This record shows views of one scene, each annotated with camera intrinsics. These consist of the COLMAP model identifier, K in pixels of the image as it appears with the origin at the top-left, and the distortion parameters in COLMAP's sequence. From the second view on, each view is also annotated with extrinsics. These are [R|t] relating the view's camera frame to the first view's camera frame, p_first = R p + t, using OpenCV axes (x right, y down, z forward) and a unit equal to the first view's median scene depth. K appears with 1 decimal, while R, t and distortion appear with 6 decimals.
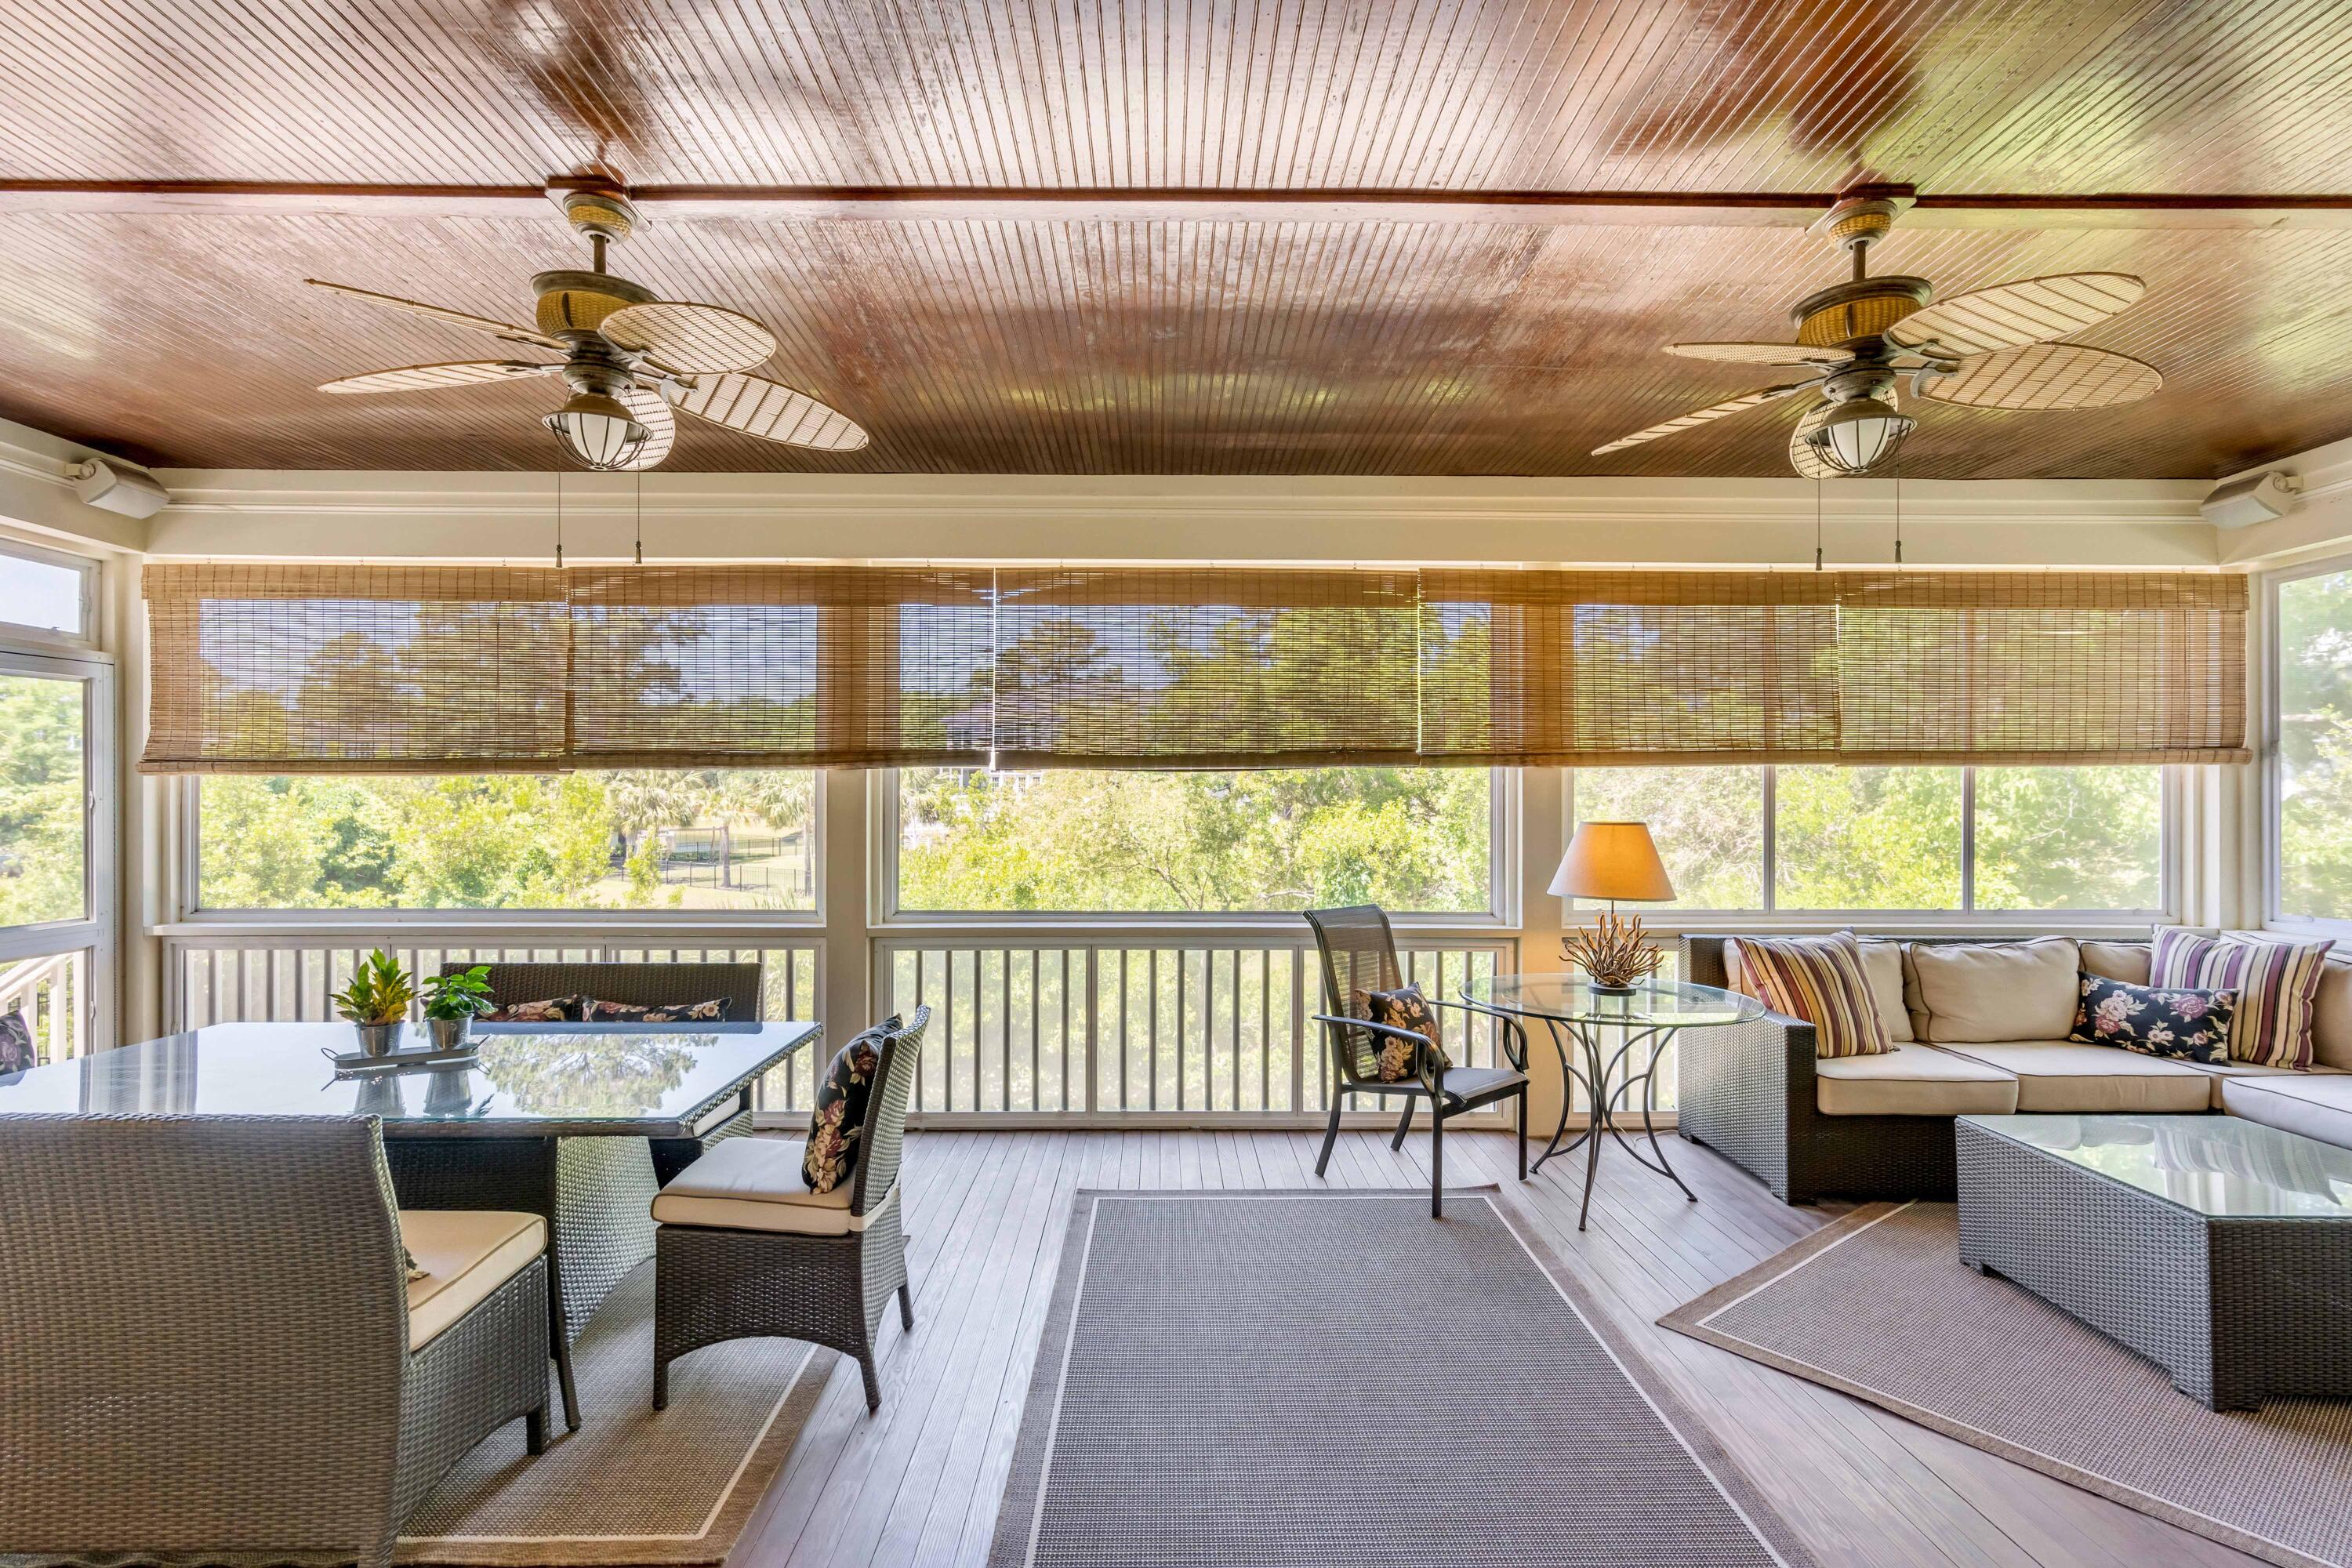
lens RADIAL K [[1121.0, 0, 1194.1], [0, 1121.0, 784.9], [0, 0, 1]] dist [-0.003220, 0.004950]
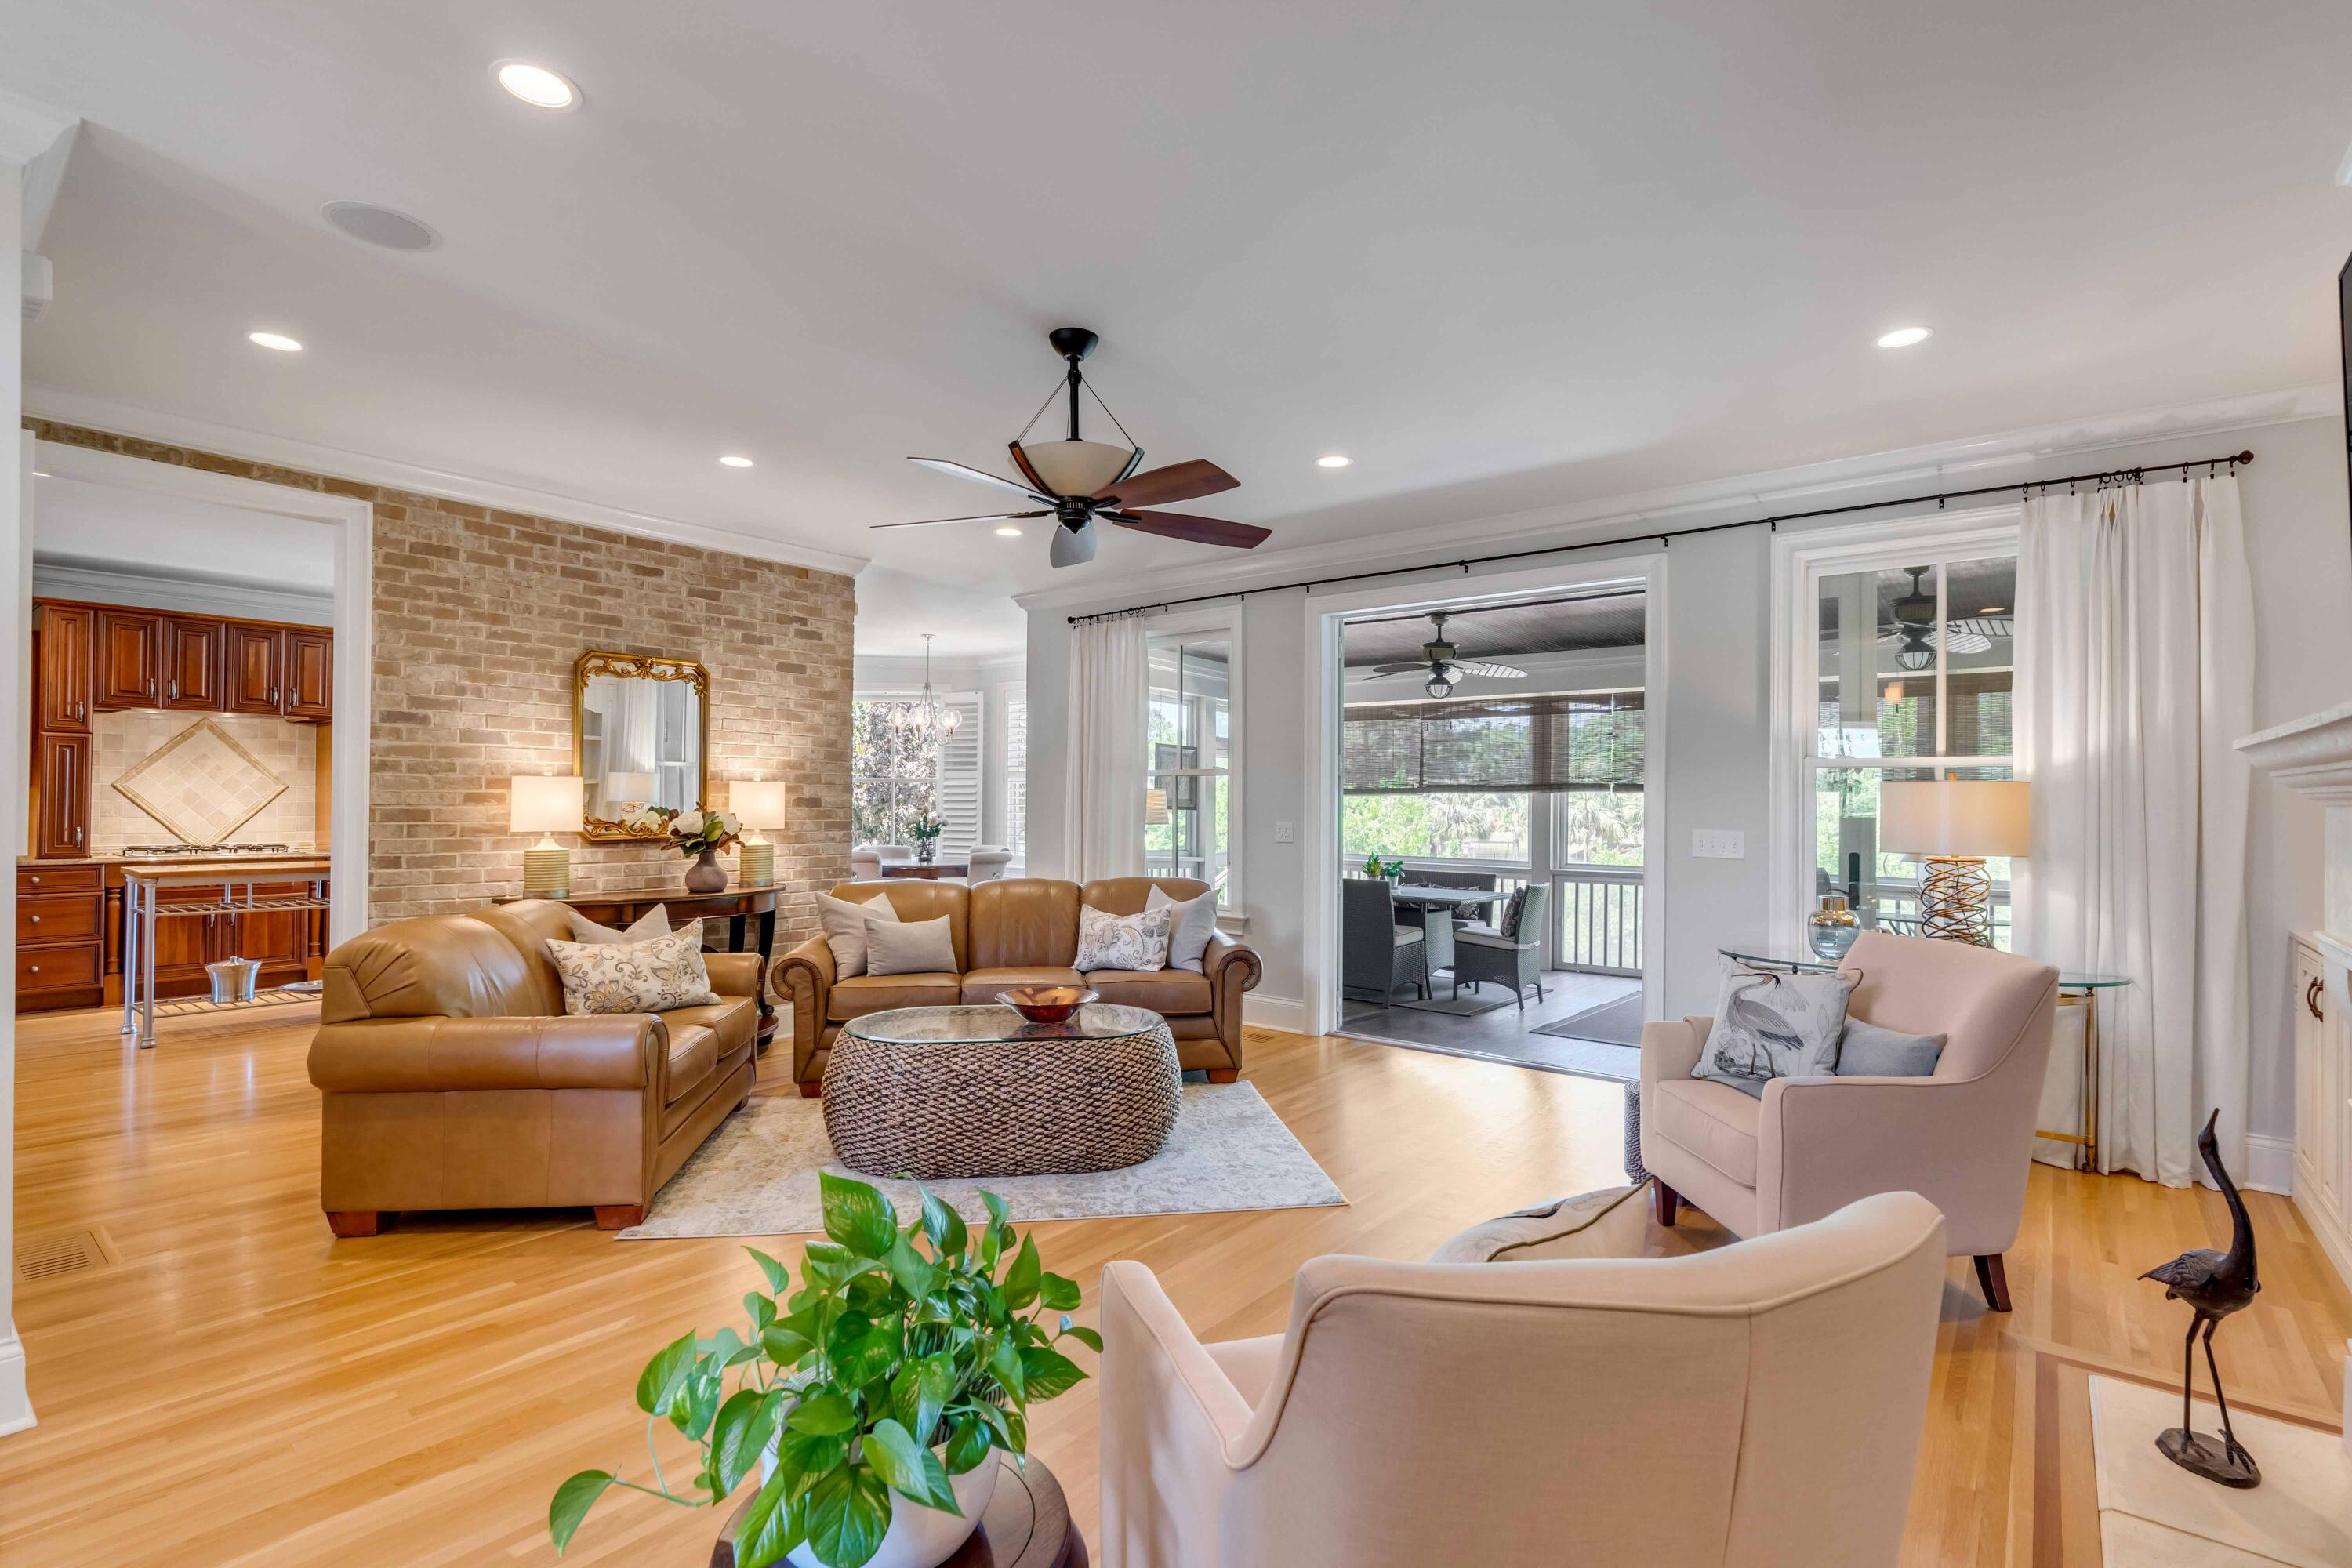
lens RADIAL K [[1110.3, 0, 1191.7], [0, 1110.3, 789.7], [0, 0, 1]] dist [-0.003786, 0.000782]
pose [[0.774463, -0.001369, -0.632618, 0.481607], [-0.006952, 0.999919, -0.010675, 0.006487], [0.632581, 0.012665, 0.774391, -0.988055]]
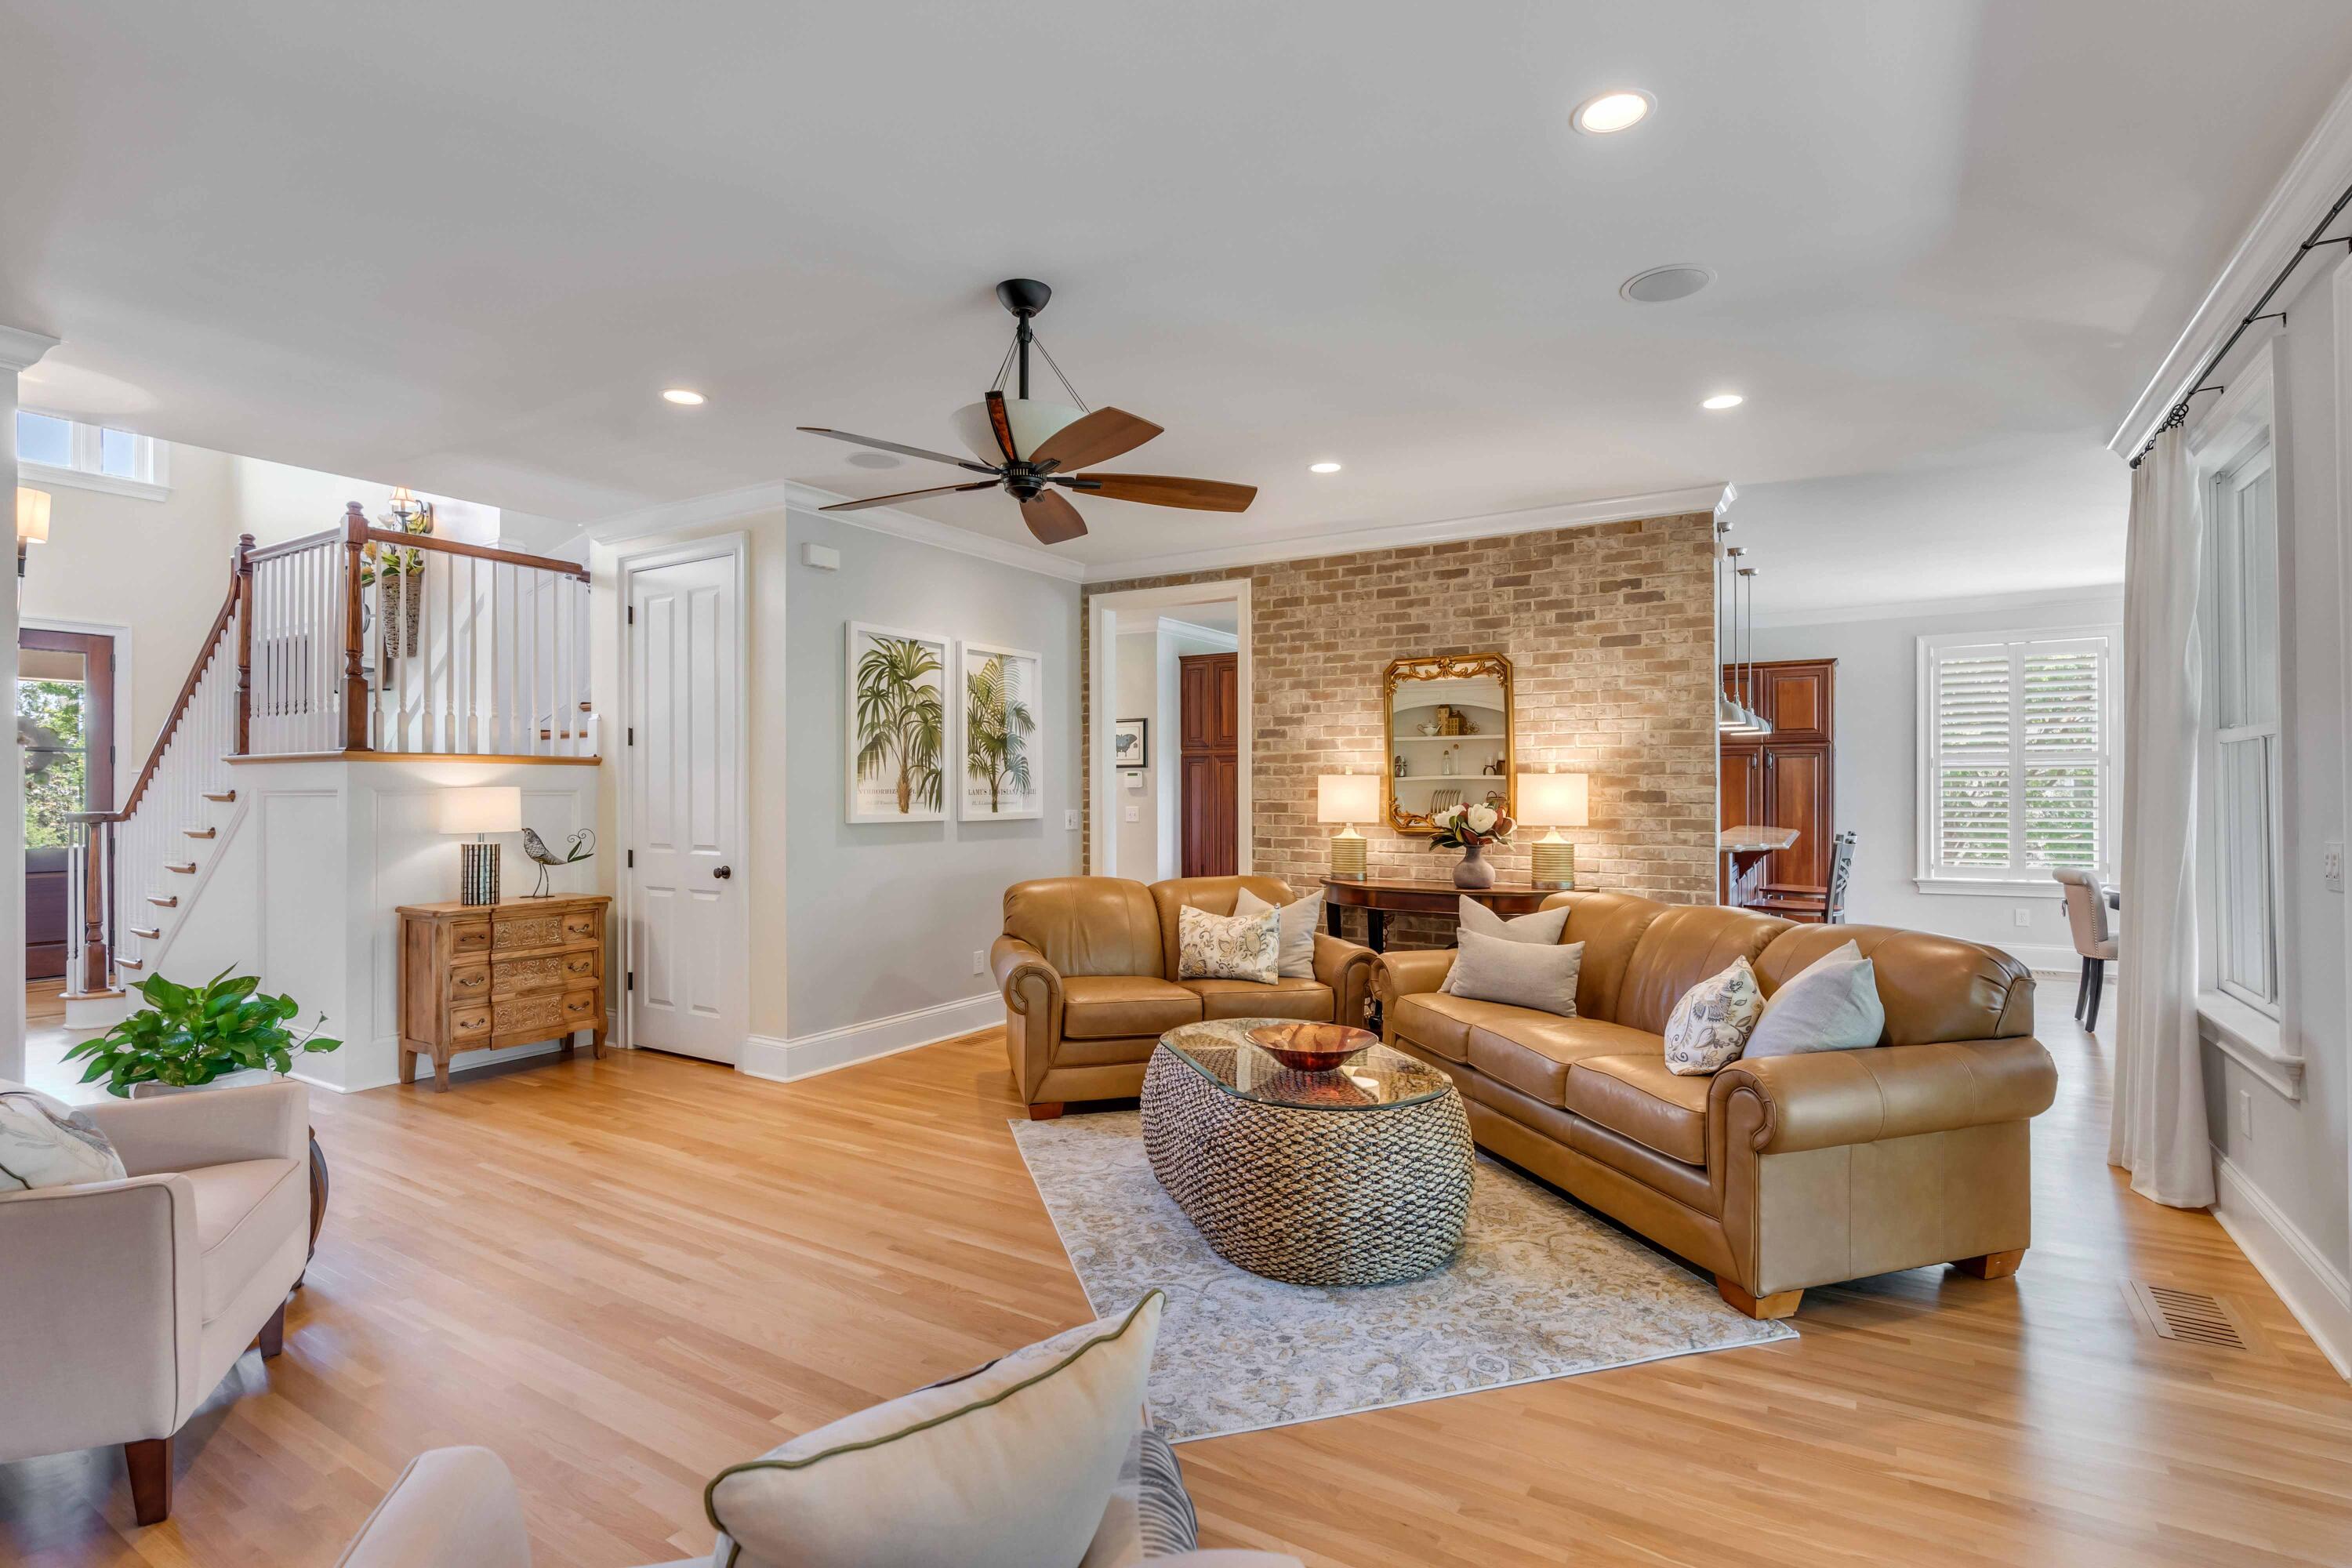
lens RADIAL K [[1110.3, 0, 1191.7], [0, 1110.3, 789.7], [0, 0, 1]] dist [-0.003786, 0.000782]
pose [[-0.531601, -0.000440, -0.846995, 0.475333], [0.001698, 0.999997, -0.001586, 0.004878], [0.846993, -0.002282, -0.531599, -0.112617]]
